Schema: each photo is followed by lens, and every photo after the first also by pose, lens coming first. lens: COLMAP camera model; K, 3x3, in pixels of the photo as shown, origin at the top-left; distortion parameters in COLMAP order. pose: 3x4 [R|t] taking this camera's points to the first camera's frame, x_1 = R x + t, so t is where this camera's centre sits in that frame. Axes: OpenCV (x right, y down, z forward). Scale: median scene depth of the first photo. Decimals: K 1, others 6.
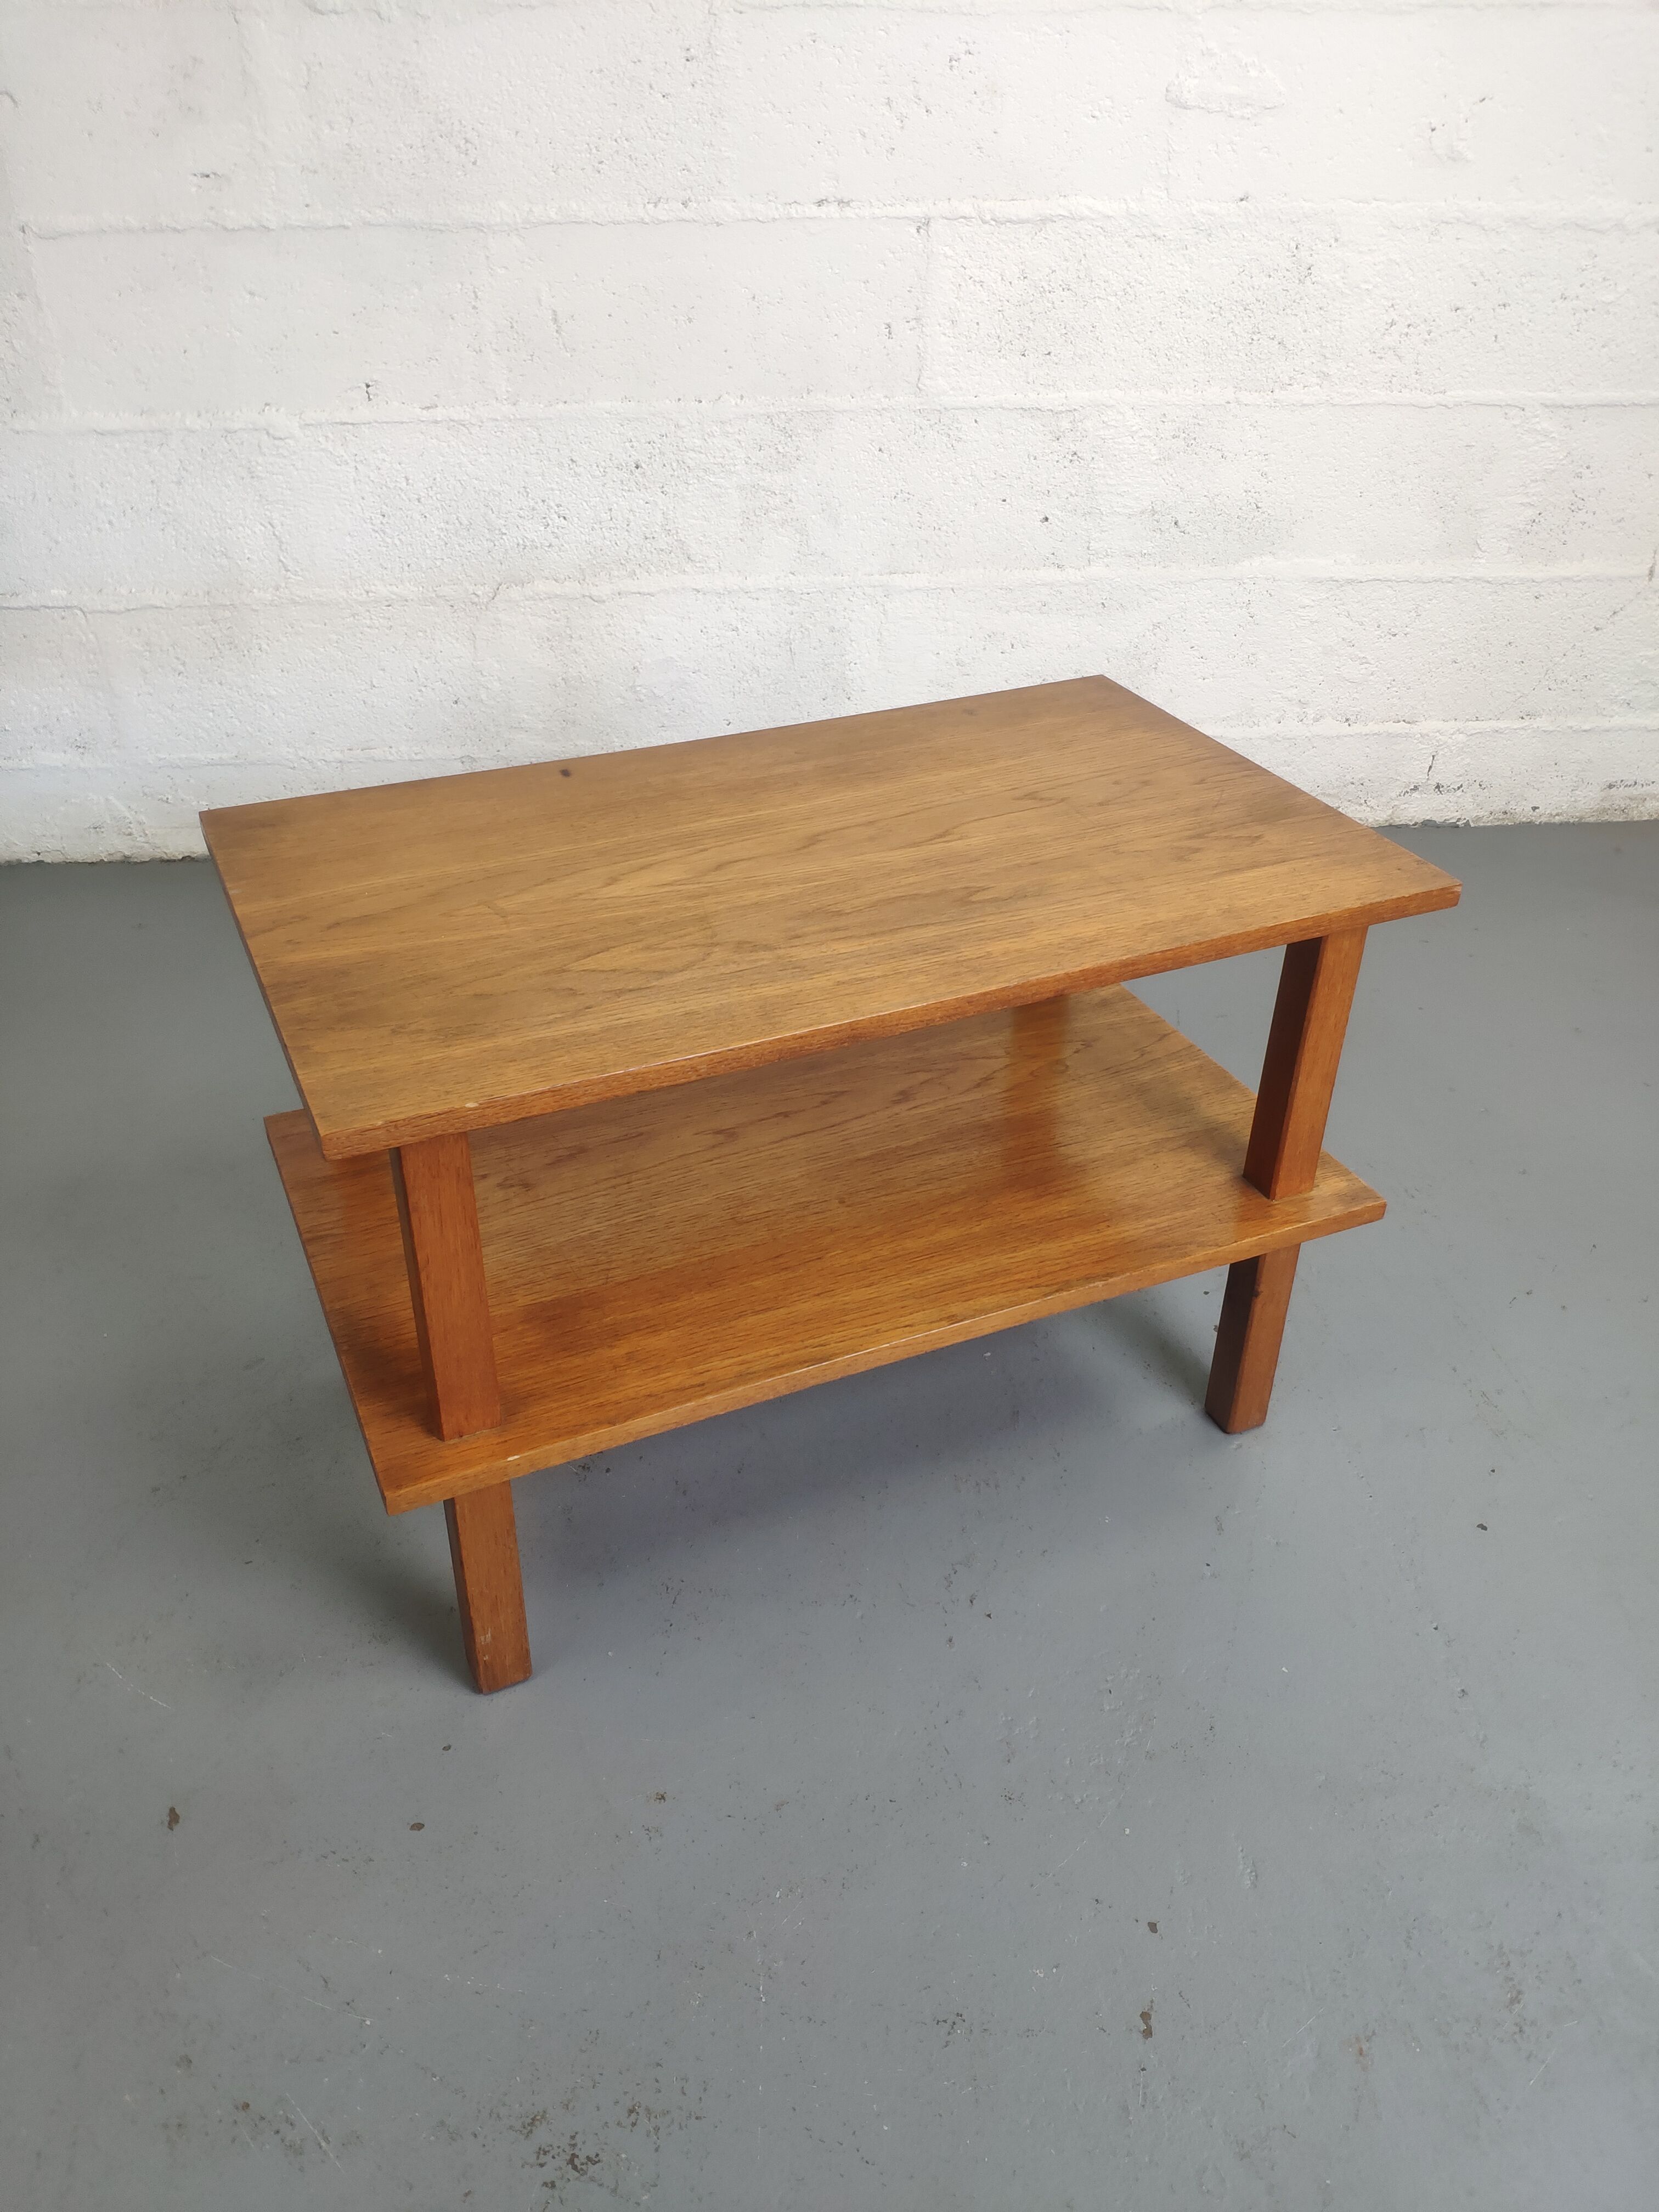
lens RADIAL K [[1676.1, 0, 814.3], [0, 1676.1, 1101.0], [0, 0, 1]] dist [-0.004220, -0.035372]
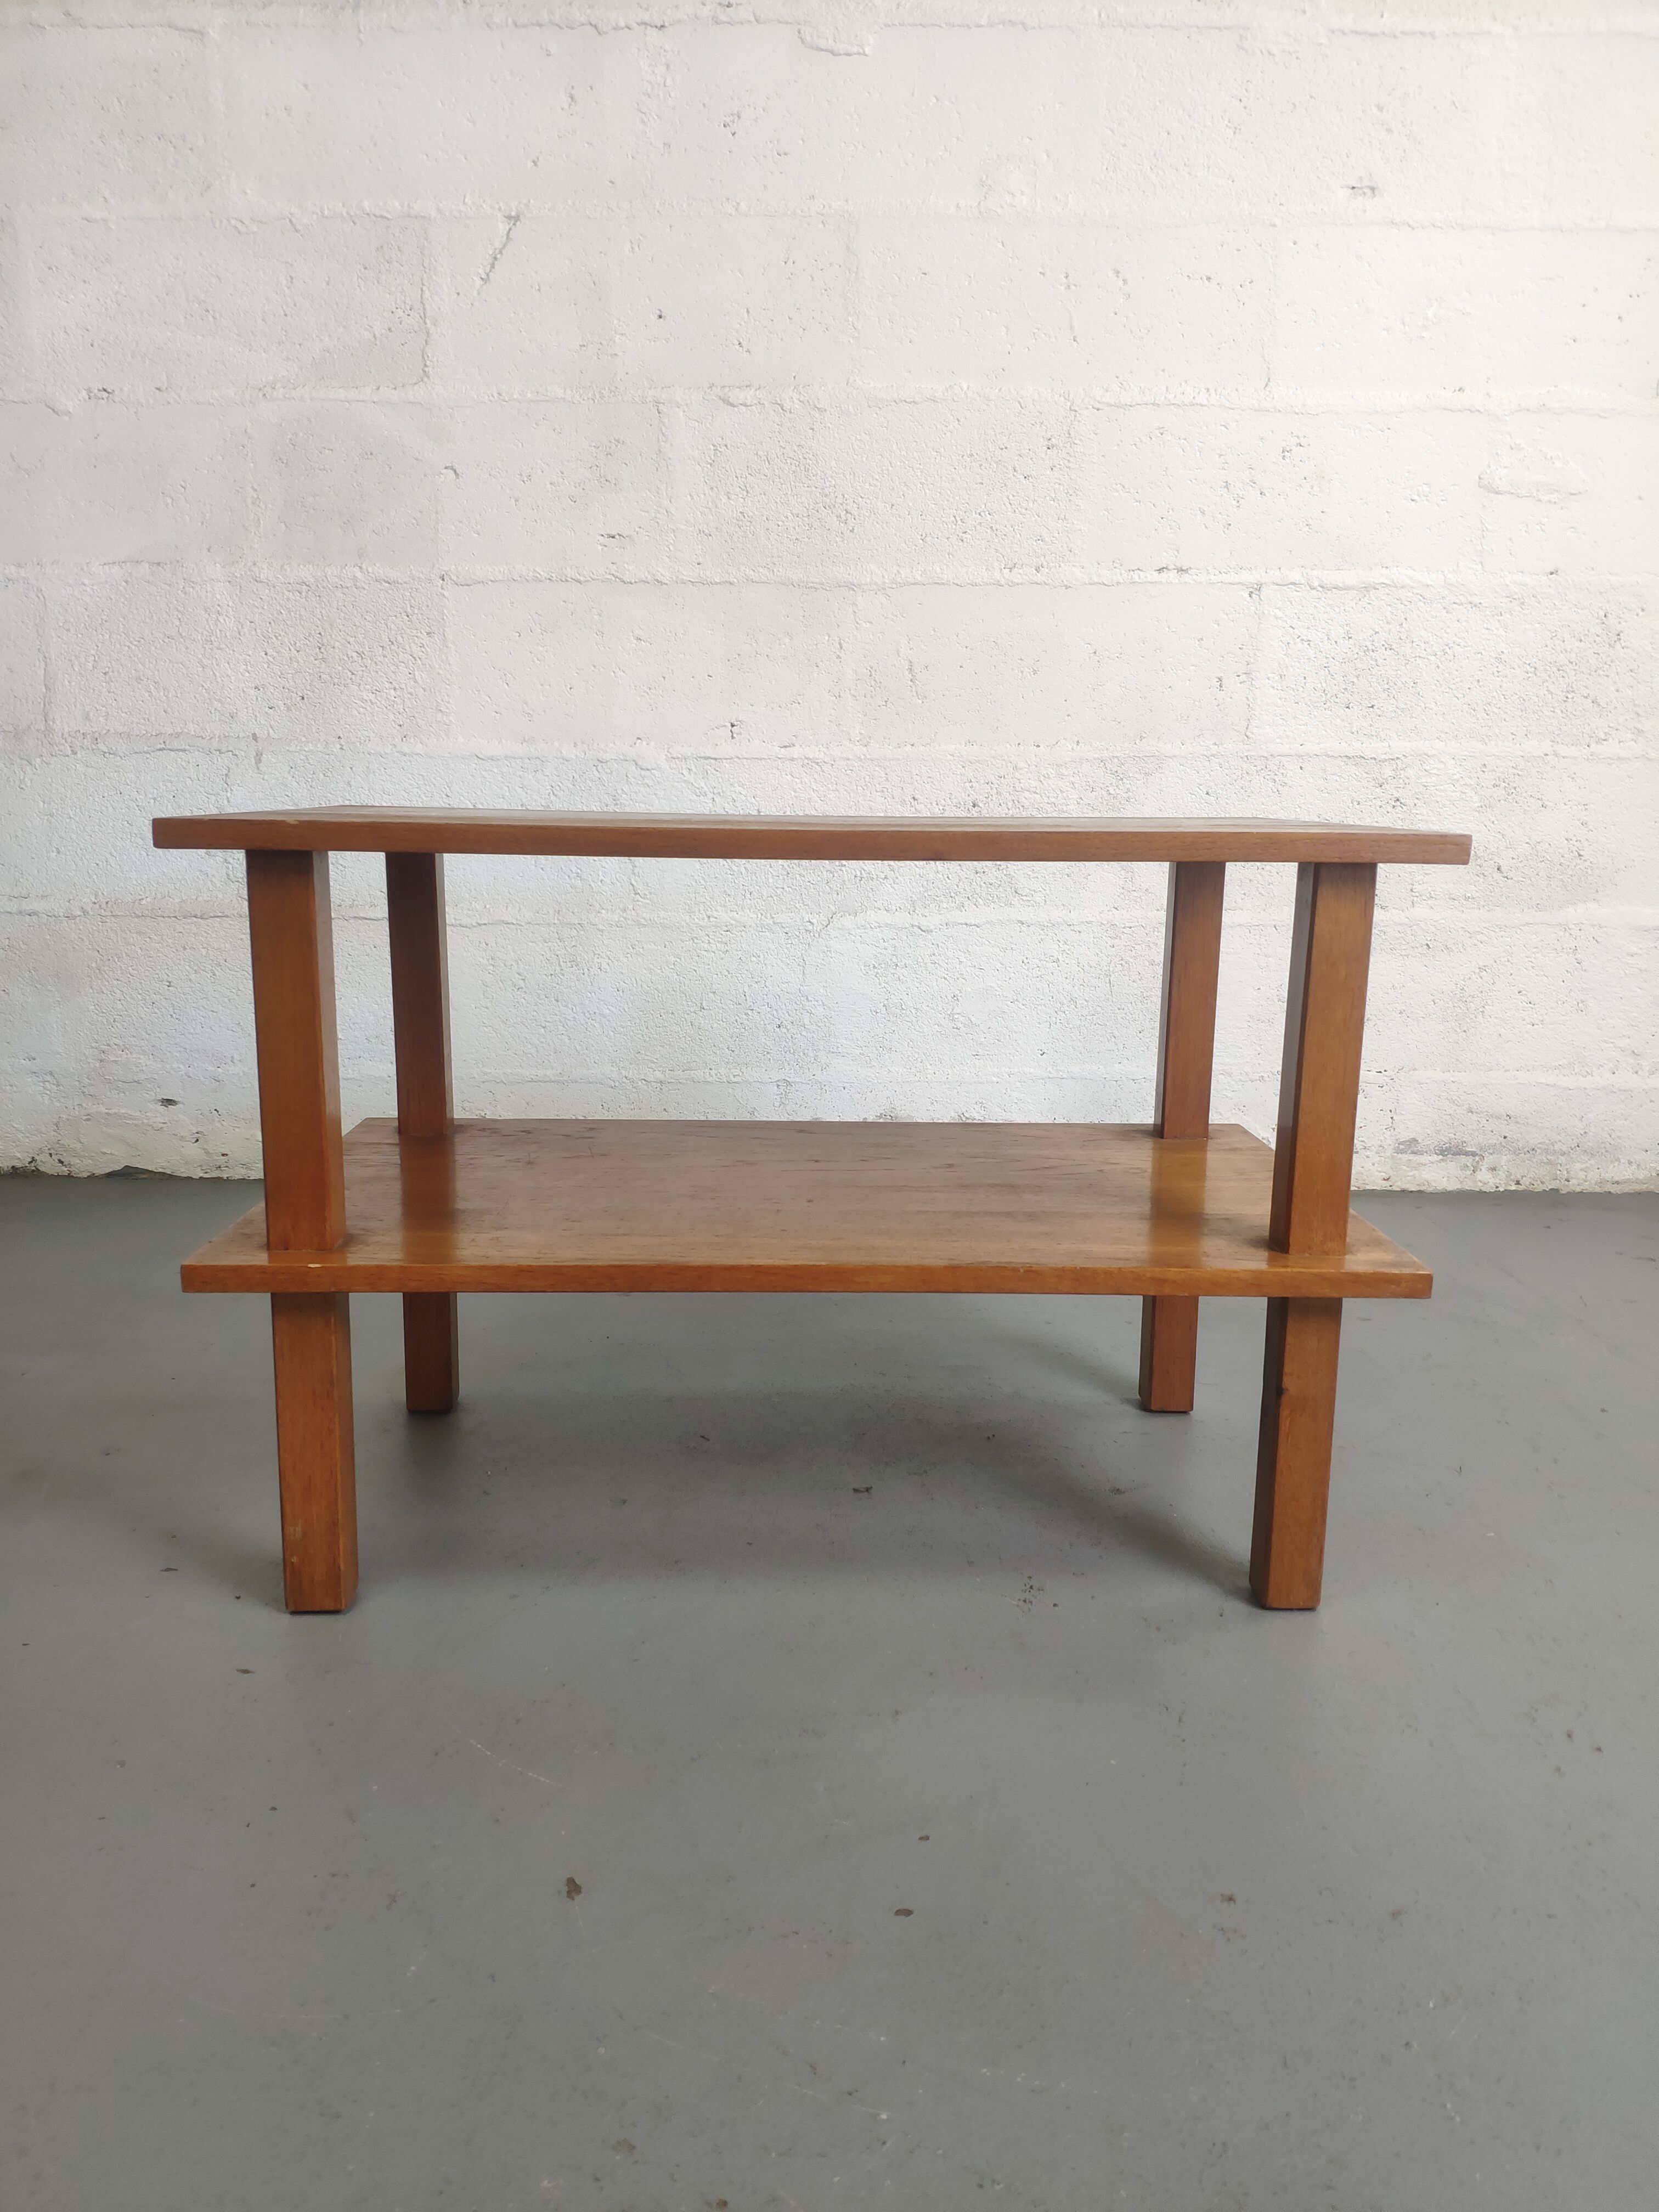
lens RADIAL K [[1676.1, 0, 848.5], [0, 1676.1, 1126.3], [0, 0, 1]] dist [-0.004220, -0.035372]
pose [[0.997653, 0.021595, -0.064978, -0.122318], [-0.043579, 0.932208, -0.359289, 0.205929], [0.052815, 0.361277, 0.930962, 0.100243]]
